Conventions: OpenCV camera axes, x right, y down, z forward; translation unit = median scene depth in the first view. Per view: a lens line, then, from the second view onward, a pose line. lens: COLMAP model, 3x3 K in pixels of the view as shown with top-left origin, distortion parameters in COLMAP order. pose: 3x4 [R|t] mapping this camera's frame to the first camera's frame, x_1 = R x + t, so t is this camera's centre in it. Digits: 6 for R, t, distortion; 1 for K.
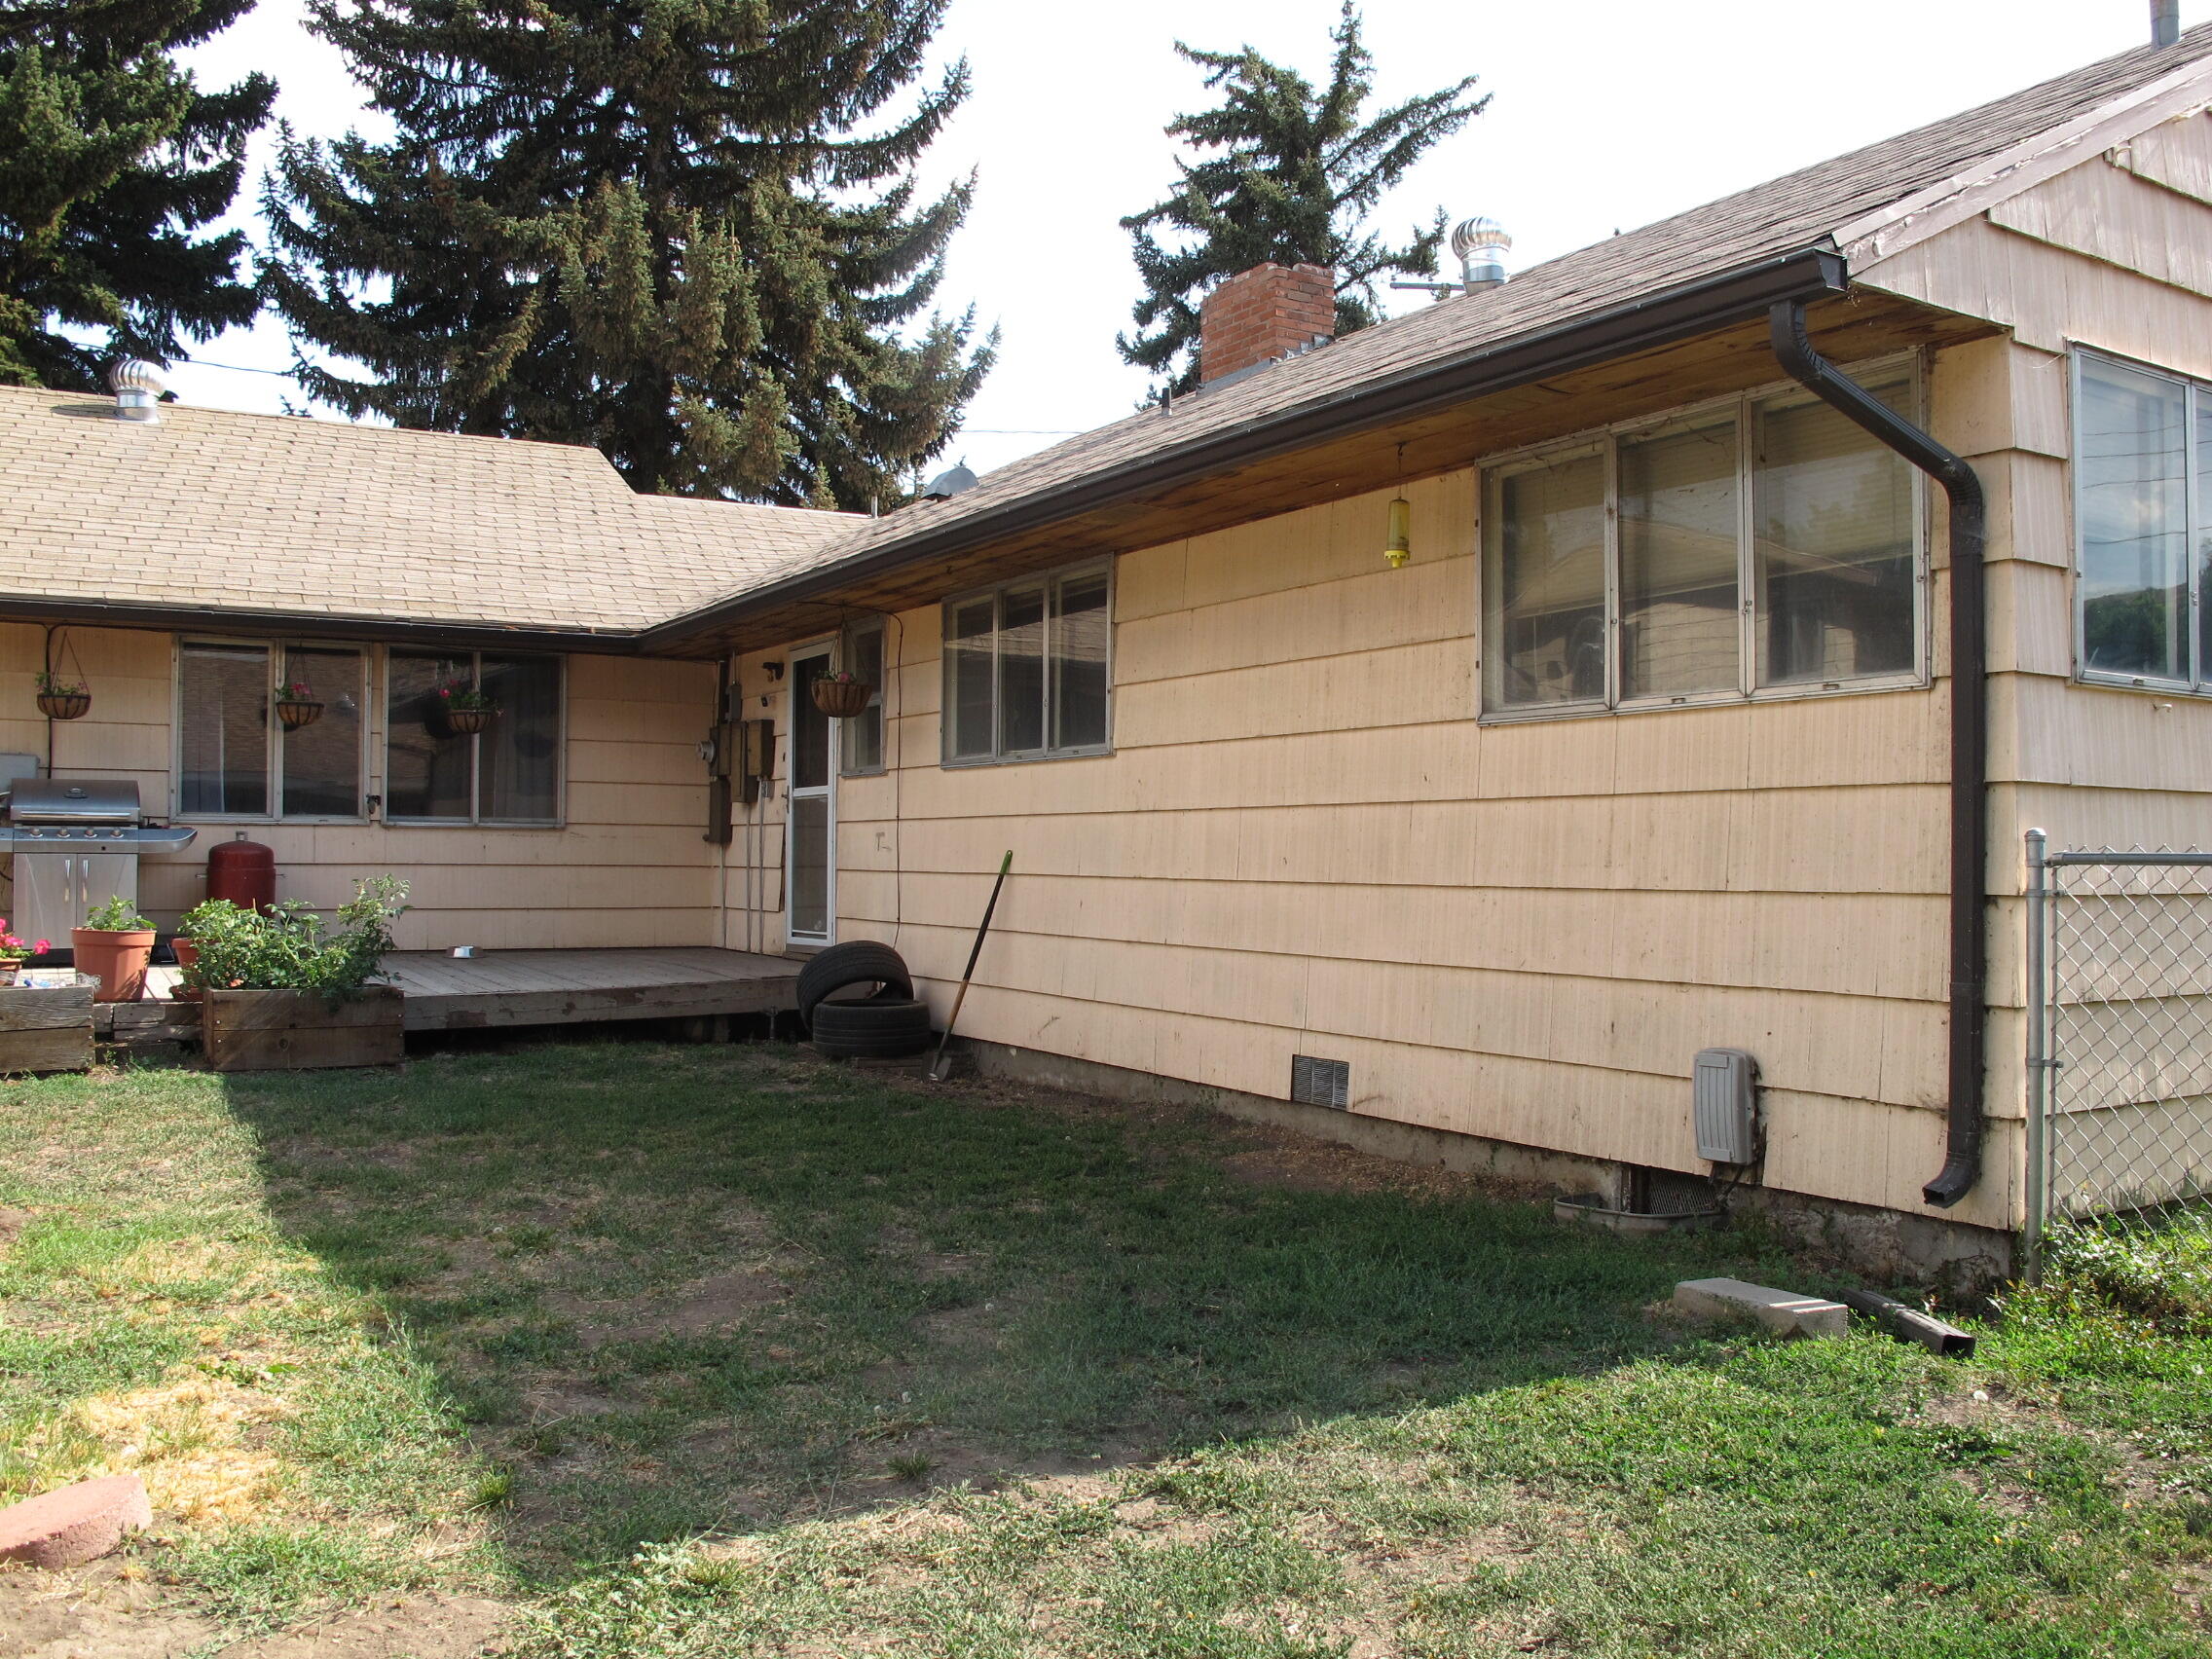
lens RADIAL K [[1845.5, 0, 1104.4], [0, 1845.5, 831.4], [0, 0, 1]] dist [-0.111081, 0.036579]
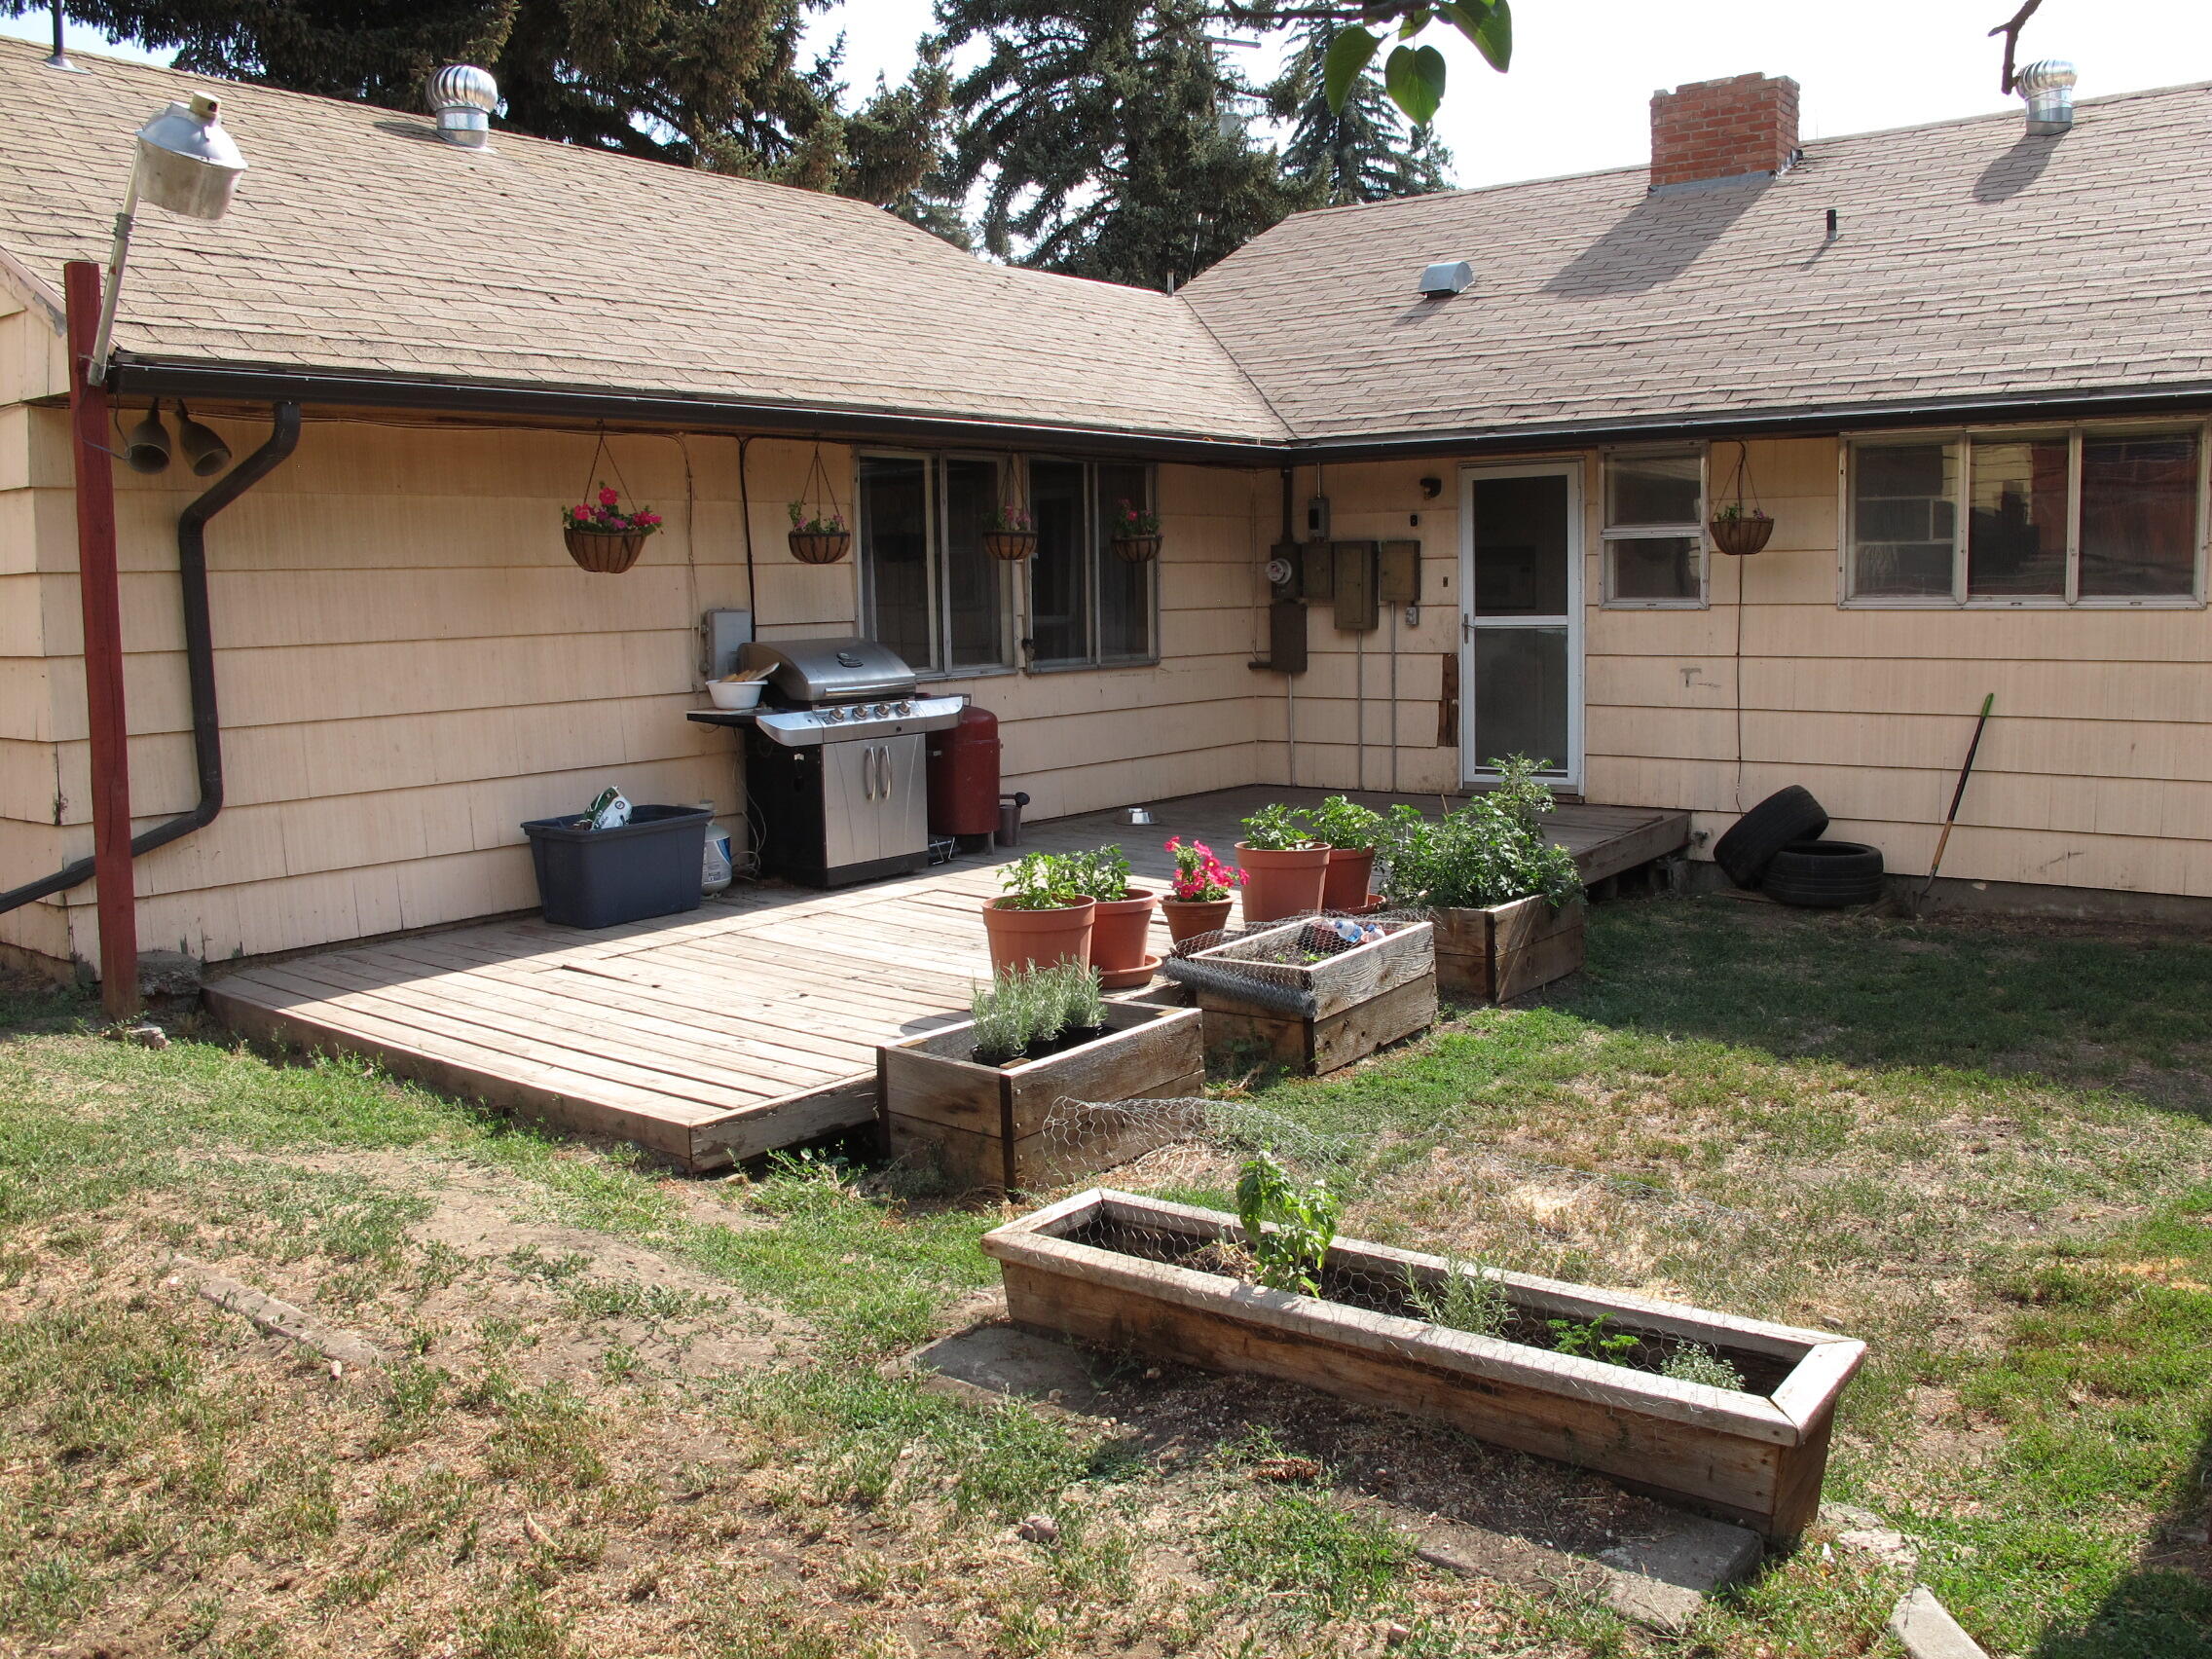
lens RADIAL K [[1845.5, 0, 1103.7], [0, 1845.5, 823.7], [0, 0, 1]] dist [-0.111081, 0.036579]
pose [[0.938723, -0.066794, 0.338139, -0.658666], [0.021642, 0.990530, 0.135580, -0.048964], [-0.343993, -0.119954, 0.931279, 0.180531]]
